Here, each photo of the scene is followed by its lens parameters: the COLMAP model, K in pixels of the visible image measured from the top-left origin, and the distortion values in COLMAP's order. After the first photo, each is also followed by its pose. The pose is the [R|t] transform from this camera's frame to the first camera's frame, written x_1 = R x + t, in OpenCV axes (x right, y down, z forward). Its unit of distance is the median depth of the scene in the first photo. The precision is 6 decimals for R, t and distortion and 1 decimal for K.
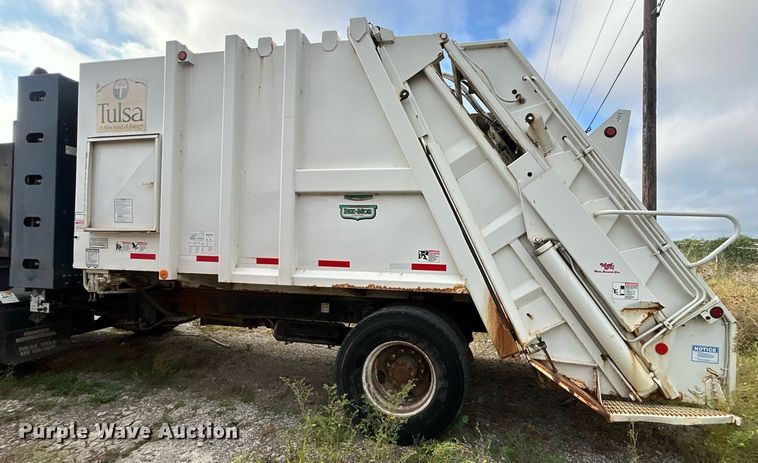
lens RADIAL K [[329.4, 0, 410.0], [0, 329.4, 248.3], [0, 0, 1]] dist [0.000059, -0.000006]
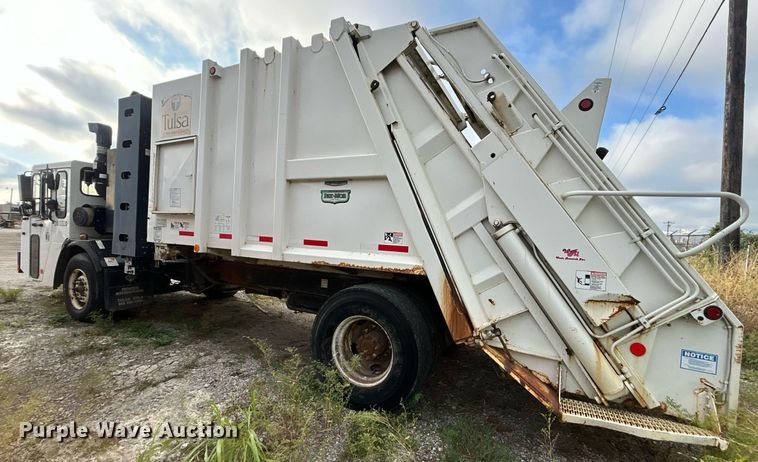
lens RADIAL K [[309.8, 0, 394.3], [0, 309.8, 239.3], [0, 0, 1]] dist [-0.000357, 0.000061]
pose [[0.970145, 0.025294, -0.241201, 0.299047], [-0.023414, 0.999669, 0.010659, 0.018206], [0.241391, -0.004693, 0.970417, 0.045086]]
